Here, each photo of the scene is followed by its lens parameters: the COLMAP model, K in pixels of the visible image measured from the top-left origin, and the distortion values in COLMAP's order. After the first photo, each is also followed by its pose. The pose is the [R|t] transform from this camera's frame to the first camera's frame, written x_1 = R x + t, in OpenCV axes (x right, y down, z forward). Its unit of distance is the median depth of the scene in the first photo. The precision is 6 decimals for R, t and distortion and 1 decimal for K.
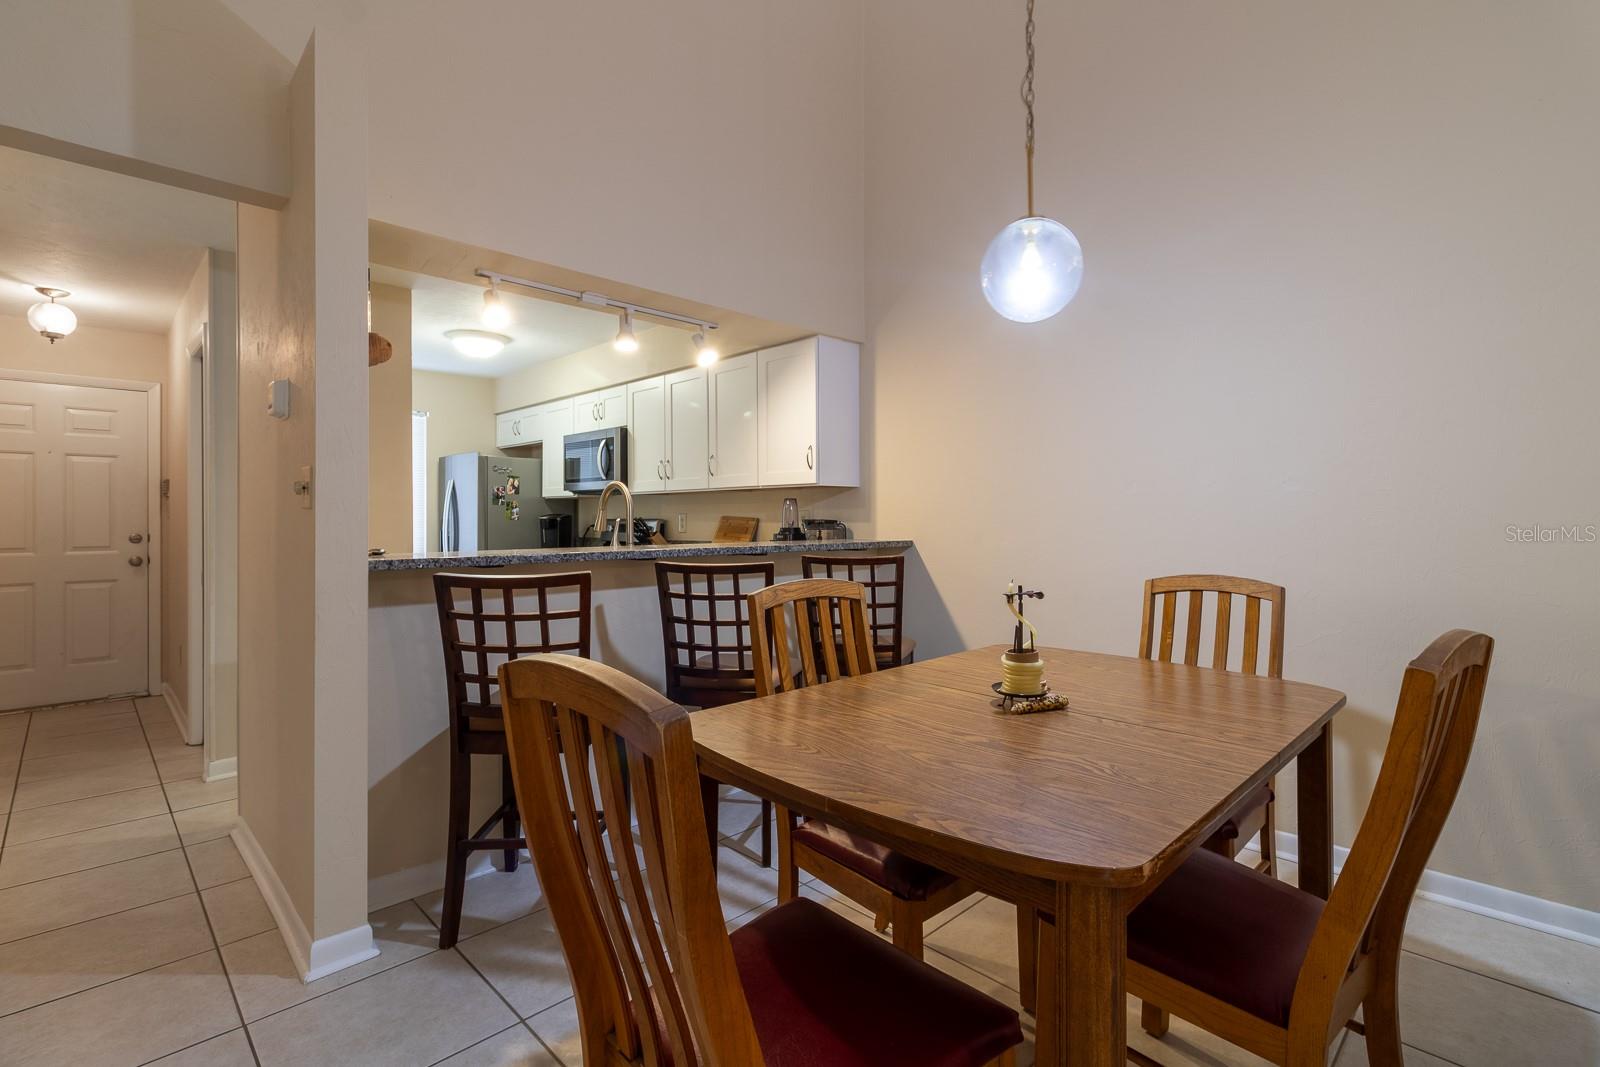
lens RADIAL K [[734.9, 0, 802.7], [0, 734.9, 517.0], [0, 0, 1]] dist [0.004034, 0.001097]
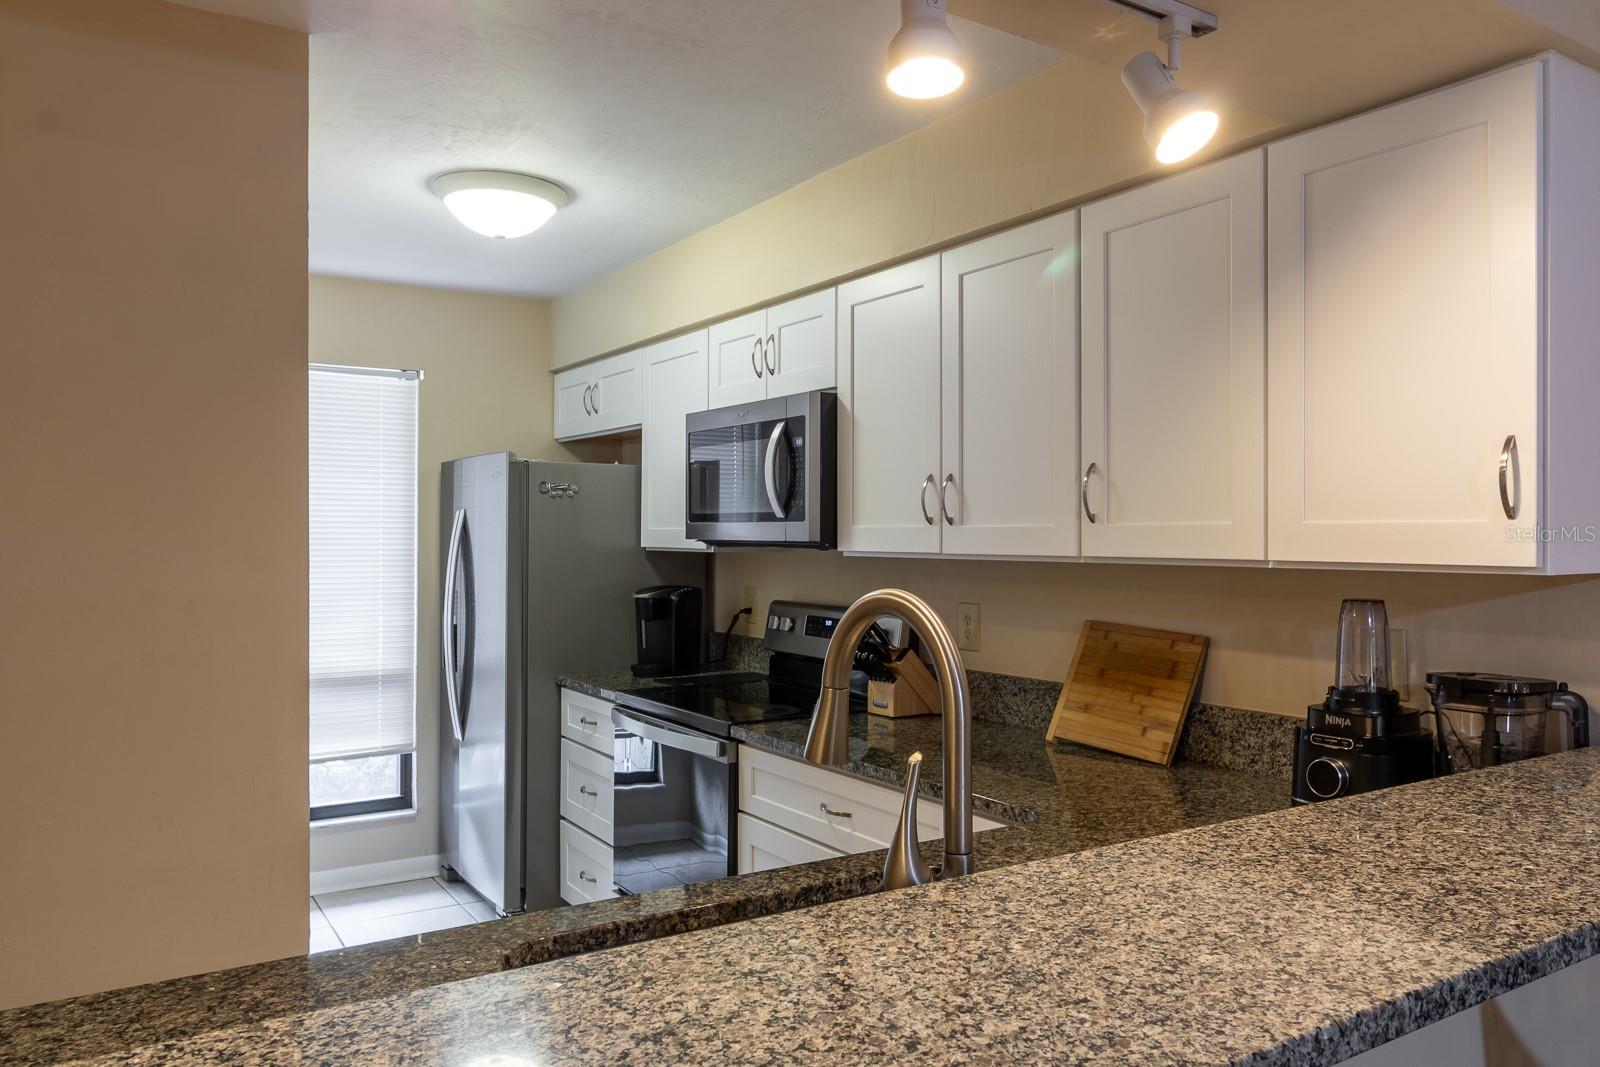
lens RADIAL K [[1152.2, 0, 802.1], [0, 1152.2, 527.9], [0, 0, 1]] dist [0.003469, -0.002167]
pose [[0.978530, 0.003785, -0.206069, -0.122772], [-0.004838, 0.999978, -0.004607, -0.042356], [0.206047, 0.005505, 0.978527, 0.363037]]
